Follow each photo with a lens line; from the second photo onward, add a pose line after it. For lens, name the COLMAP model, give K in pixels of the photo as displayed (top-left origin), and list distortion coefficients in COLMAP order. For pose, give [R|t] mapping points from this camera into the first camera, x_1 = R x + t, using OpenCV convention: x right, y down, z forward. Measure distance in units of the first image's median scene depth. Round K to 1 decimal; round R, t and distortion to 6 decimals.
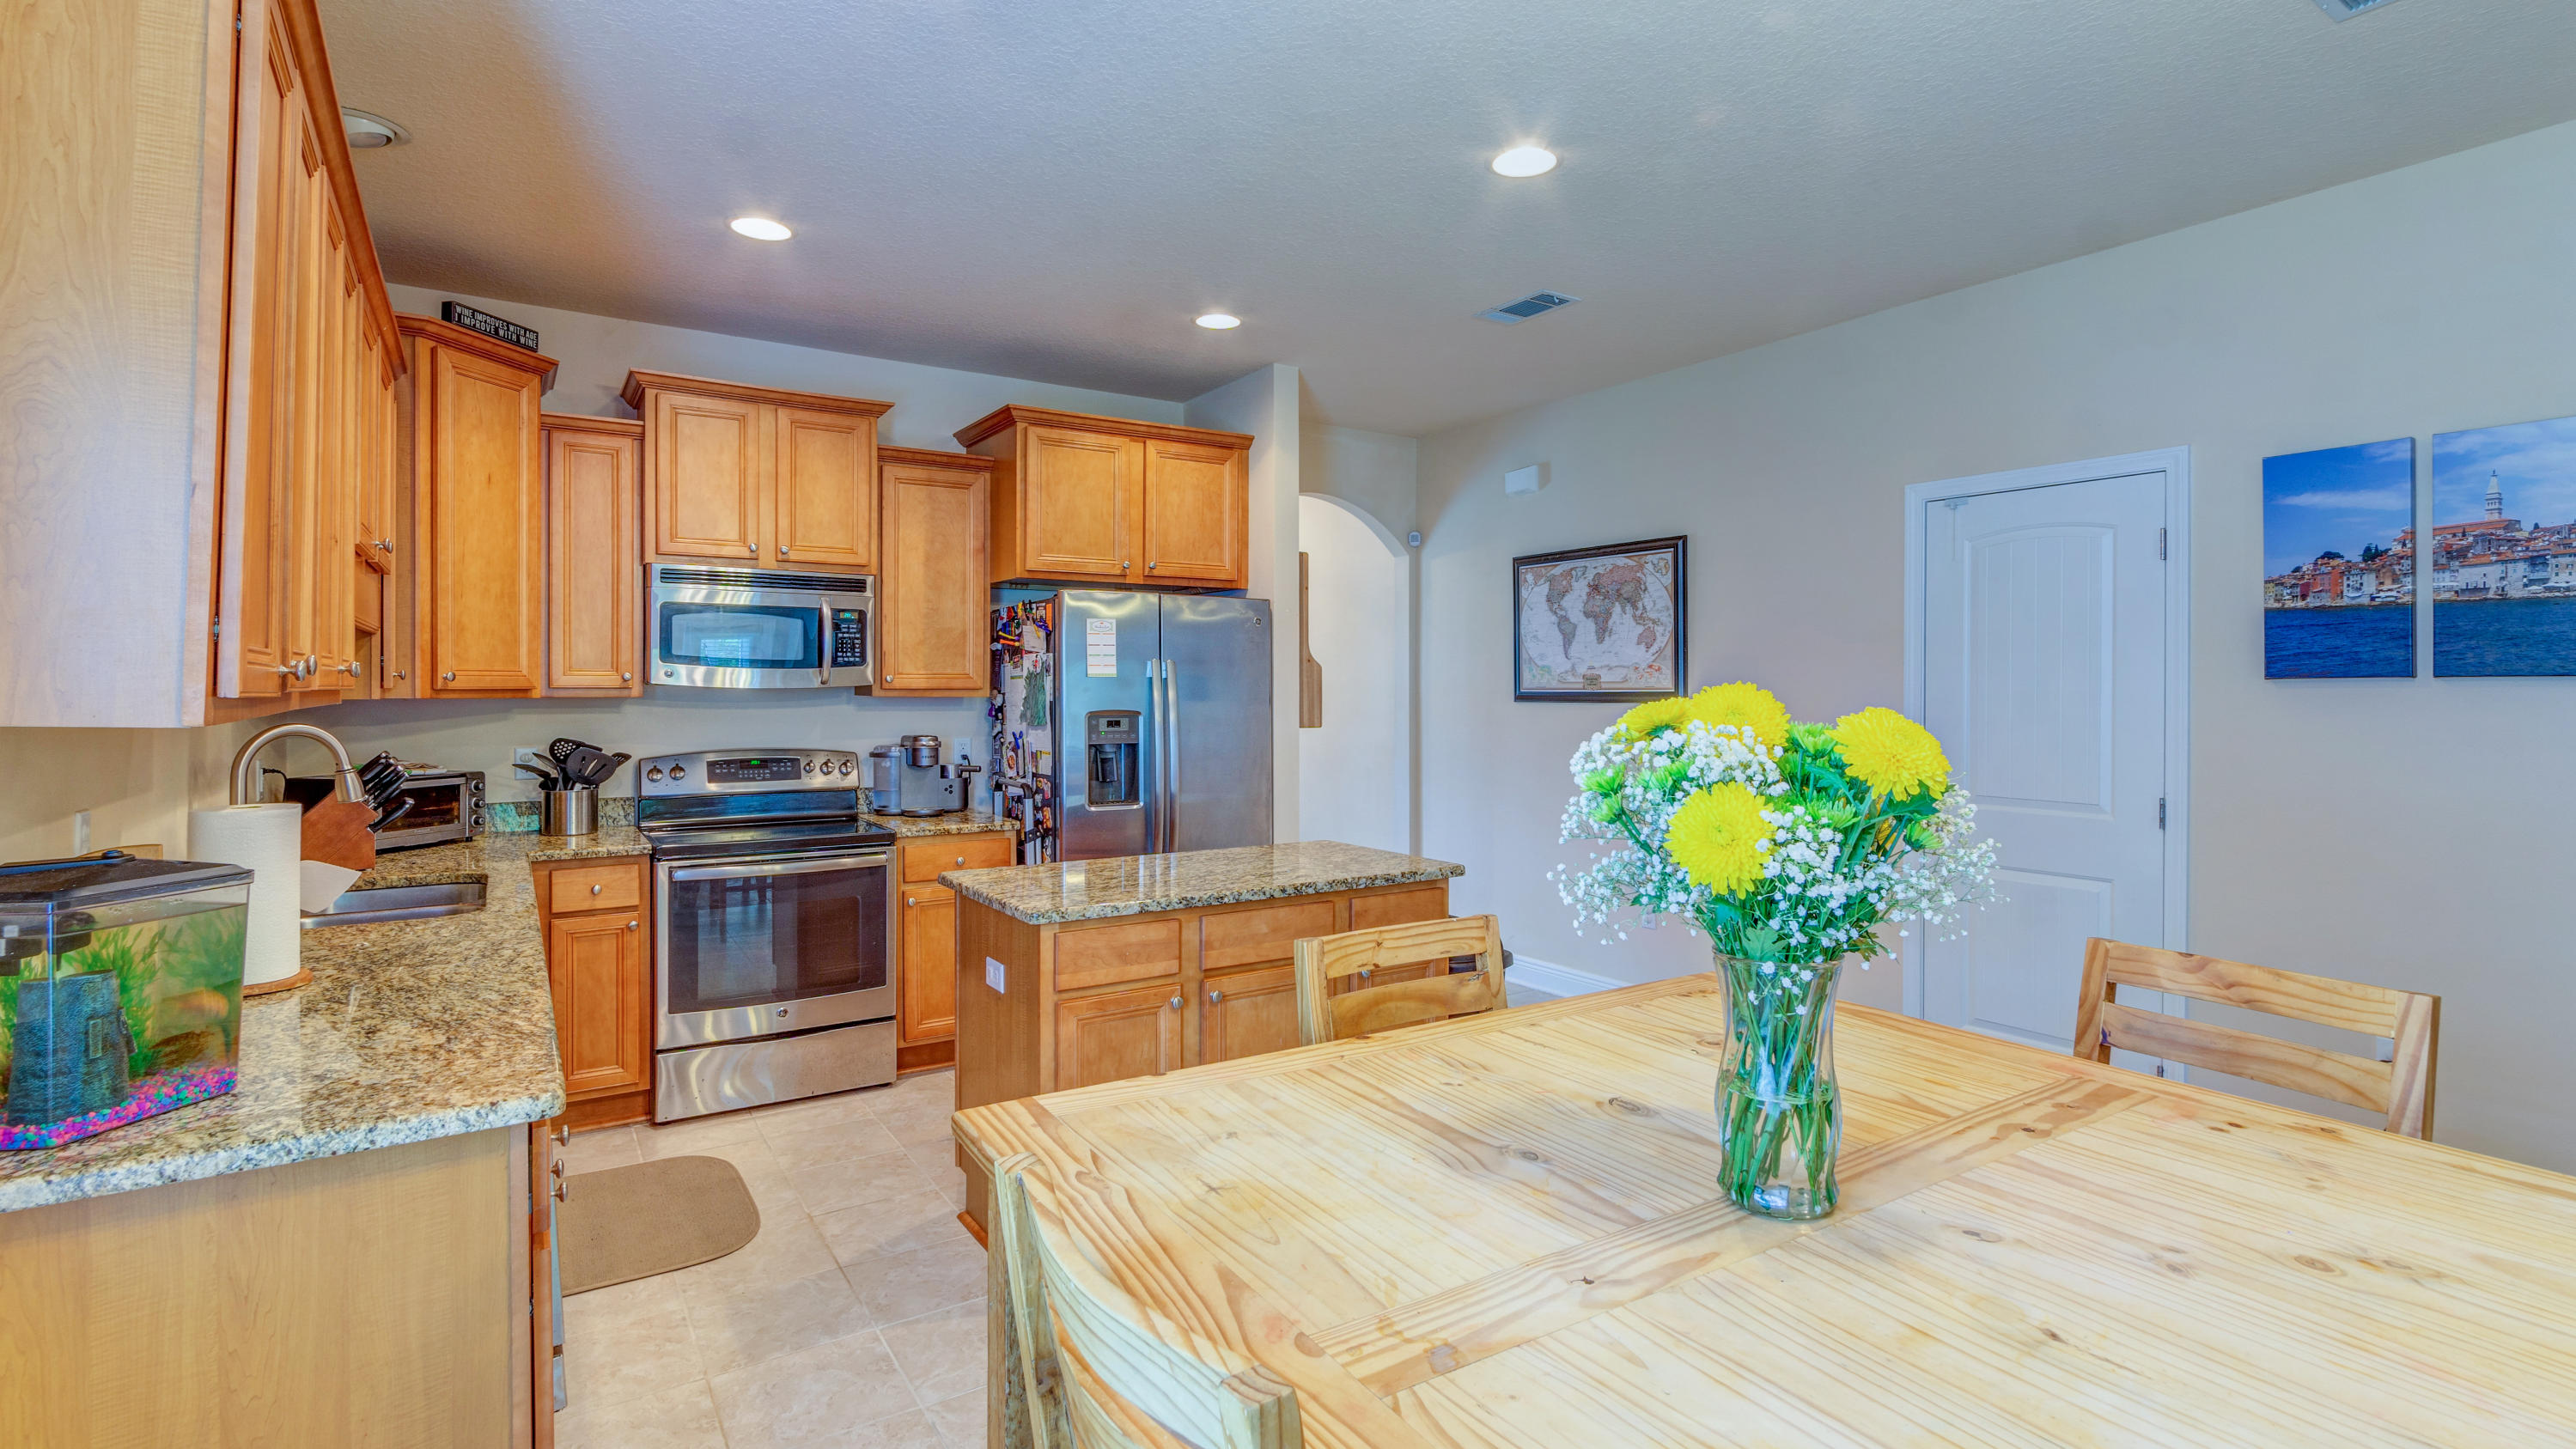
lens RADIAL K [[1199.3, 0, 1287.5], [0, 1199.3, 676.4], [0, 0, 1]] dist [0.002320, 0.000151]
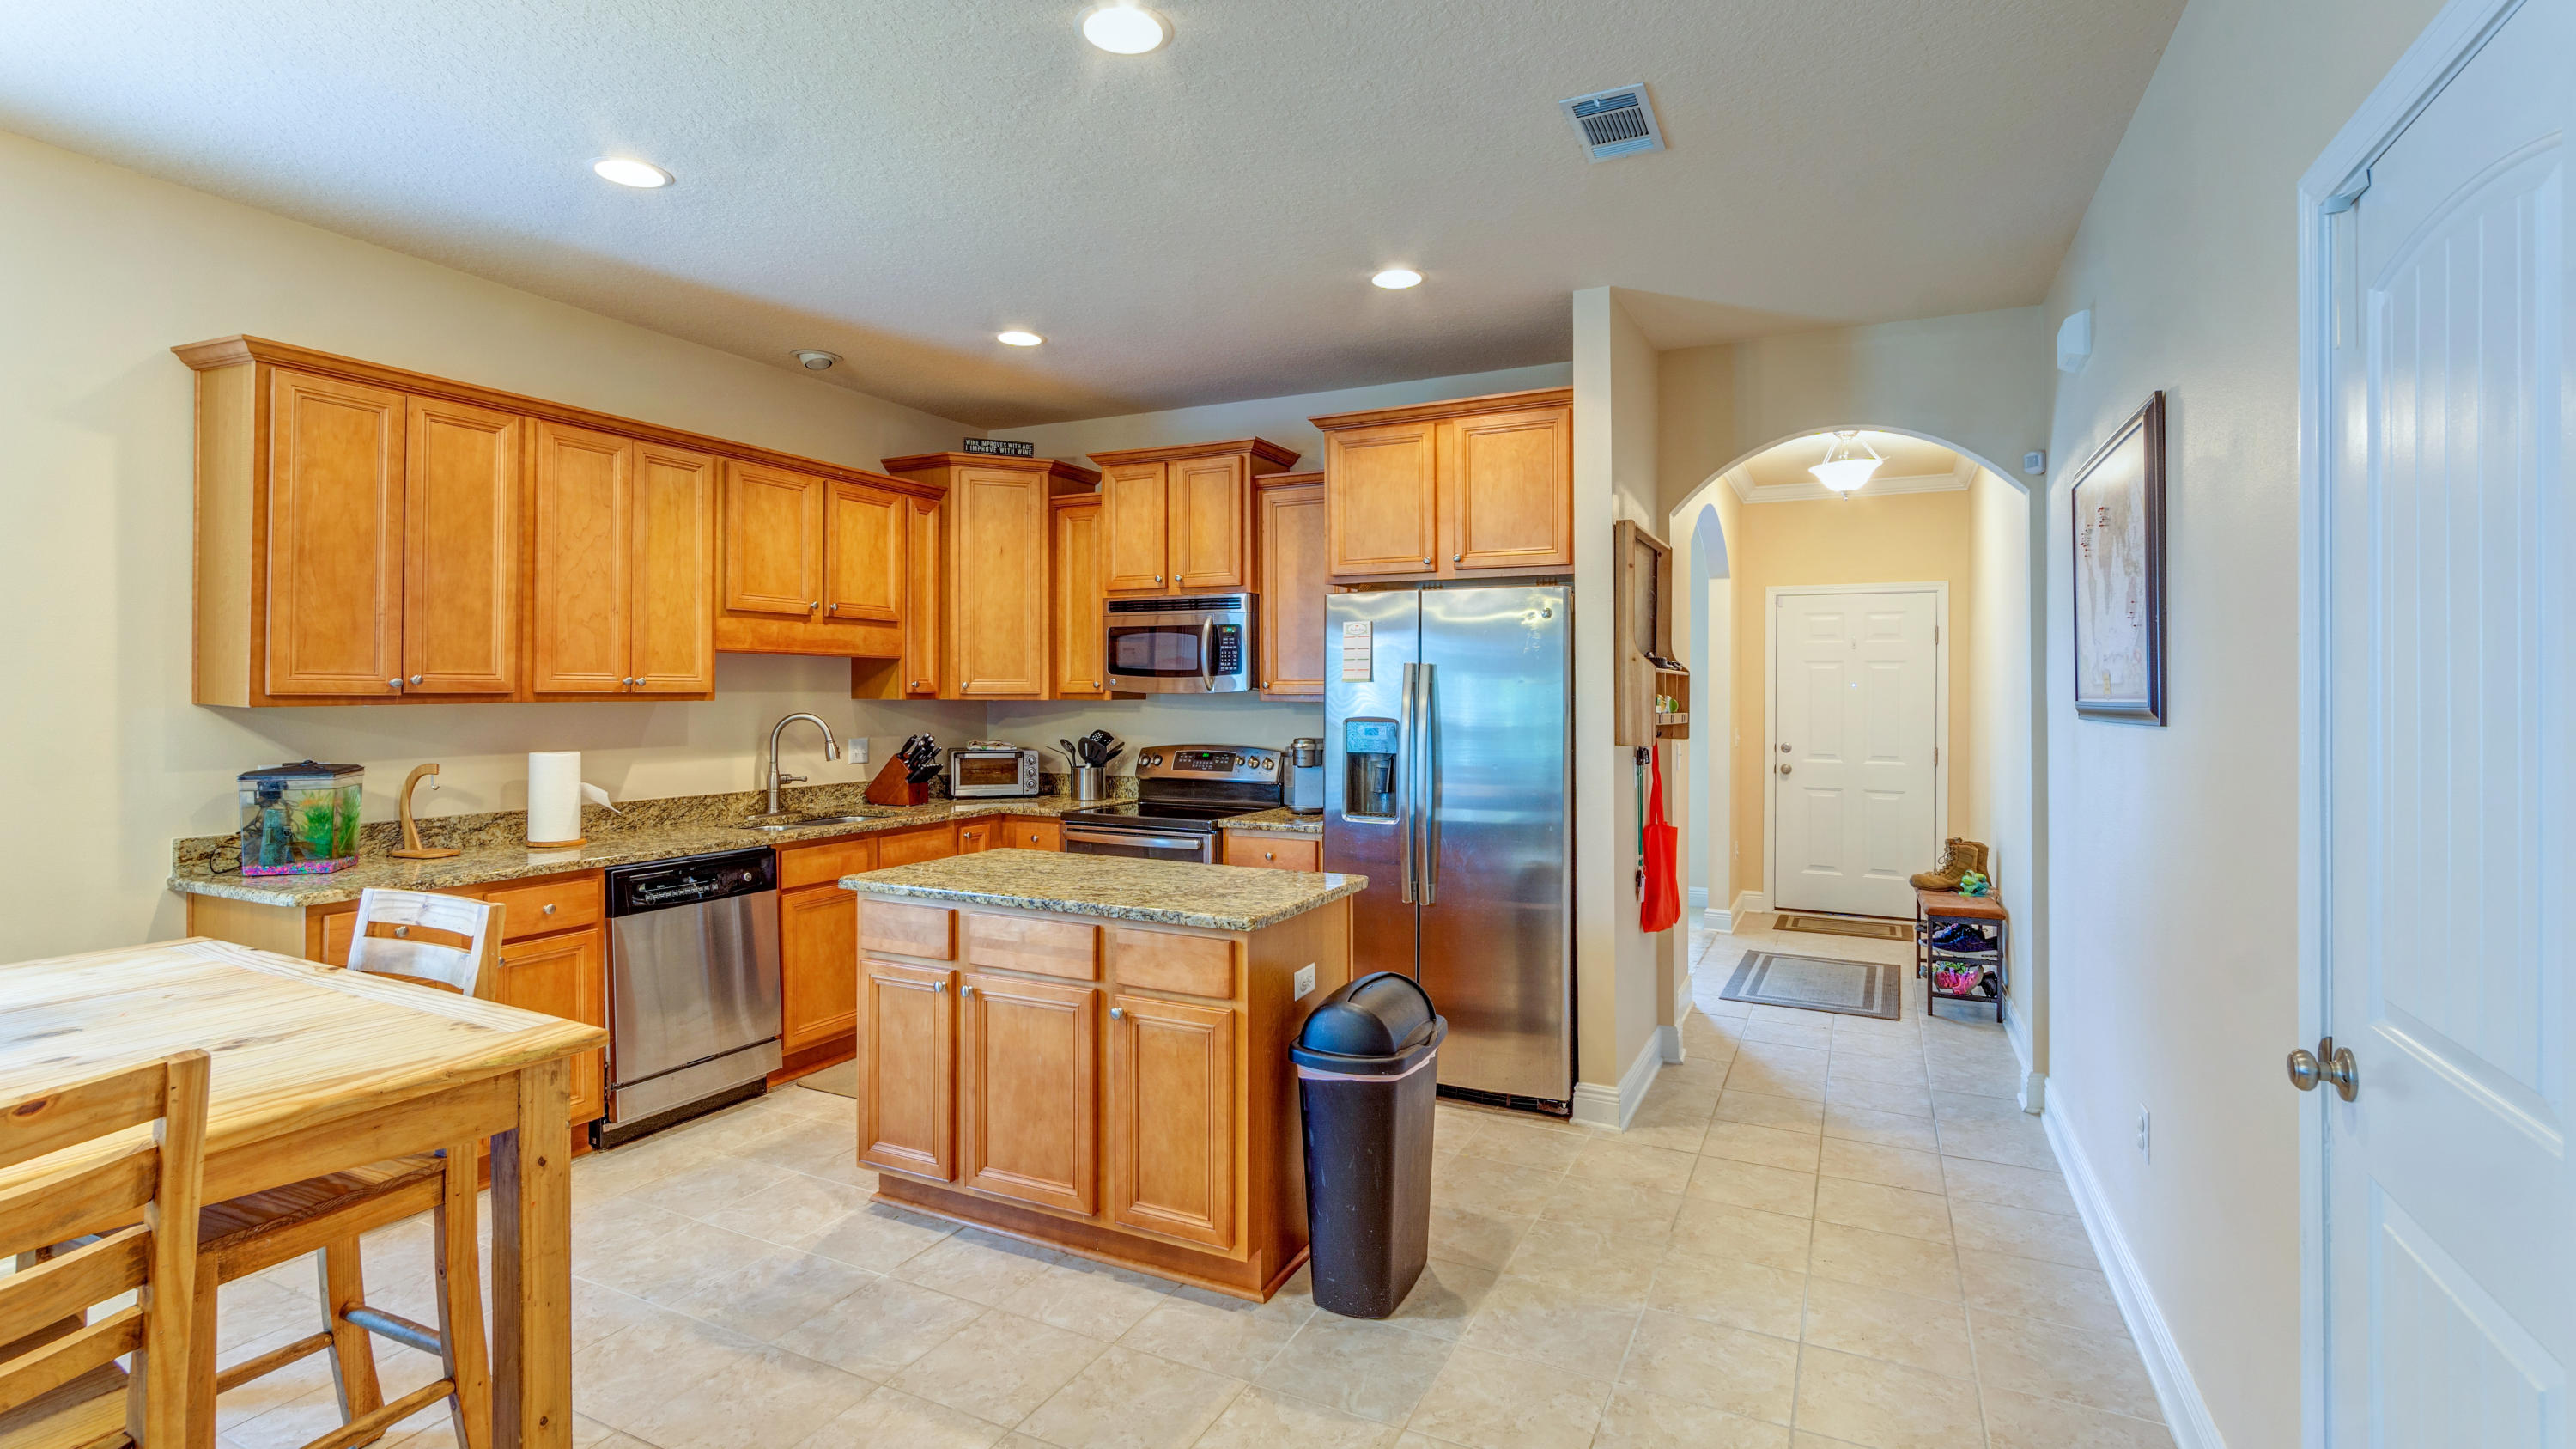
lens RADIAL K [[1178.5, 0, 1284.0], [0, 1178.5, 675.2], [0, 0, 1]] dist [-0.001655, -0.000361]
pose [[0.499375, -0.012109, -0.866302, 0.644085], [0.005454, 0.999926, -0.010833, 0.004722], [0.866369, 0.000685, 0.499404, 0.491989]]
